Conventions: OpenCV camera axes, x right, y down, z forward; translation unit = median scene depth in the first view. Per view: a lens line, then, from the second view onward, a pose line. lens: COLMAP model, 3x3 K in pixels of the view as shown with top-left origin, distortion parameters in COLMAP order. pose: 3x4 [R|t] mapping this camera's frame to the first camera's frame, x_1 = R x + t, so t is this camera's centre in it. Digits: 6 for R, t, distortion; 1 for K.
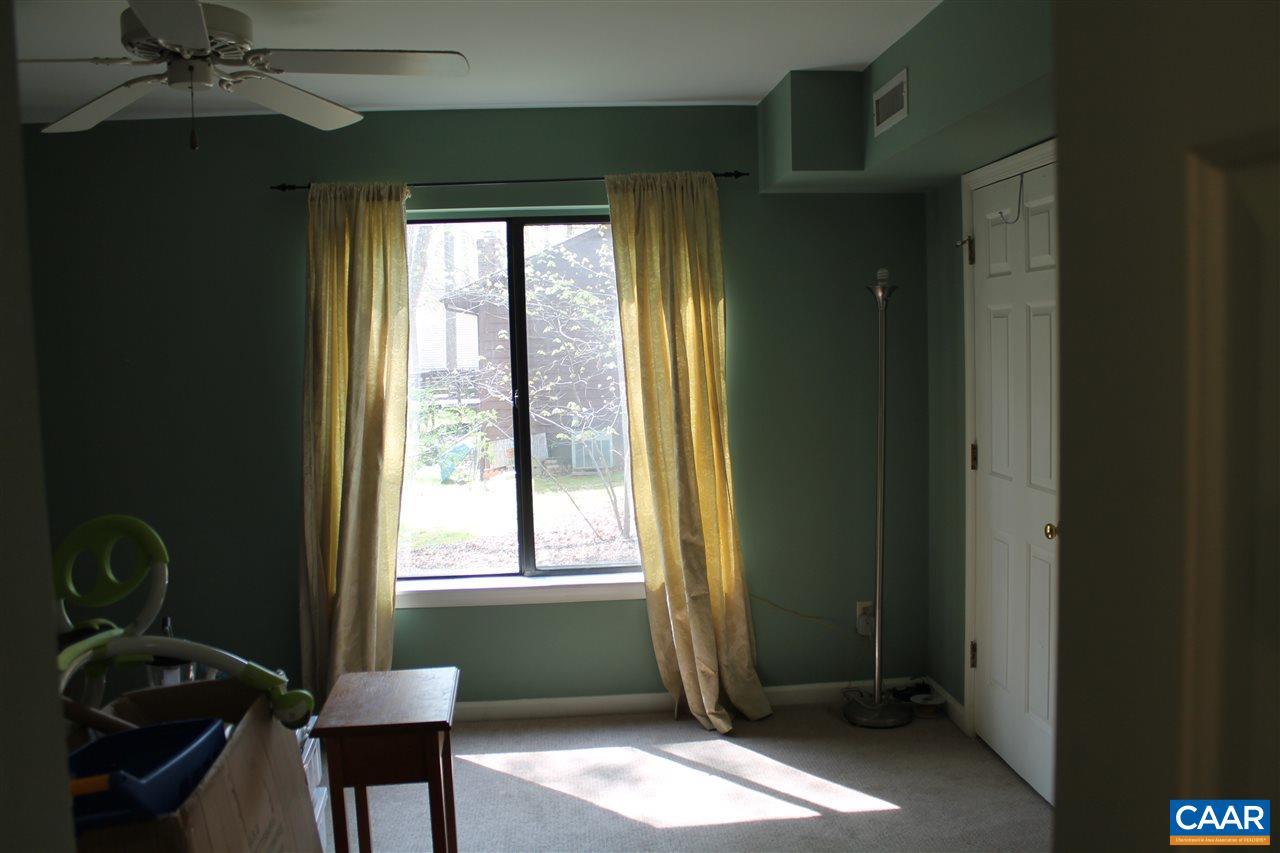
lens RADIAL K [[1076.9, 0, 638.9], [0, 1076.9, 426.4], [0, 0, 1]] dist [-0.128187, 0.051941]
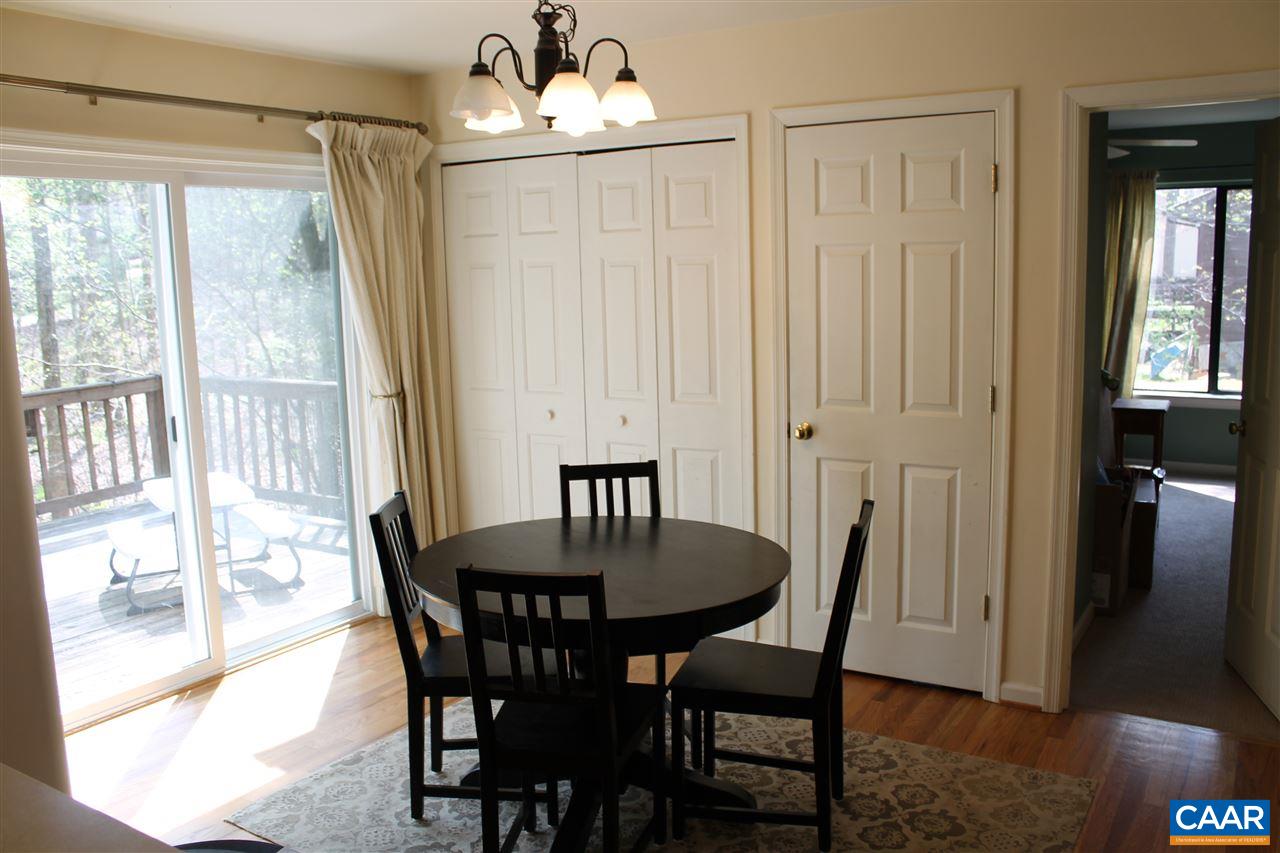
lens RADIAL K [[1076.9, 0, 634.4], [0, 1076.9, 428.0], [0, 0, 1]] dist [-0.128187, 0.051941]
pose [[0.802394, 0.097708, -0.588742, 0.149919], [-0.045261, 0.993628, 0.103218, 0.066880], [0.595076, -0.056175, 0.801704, -0.962395]]
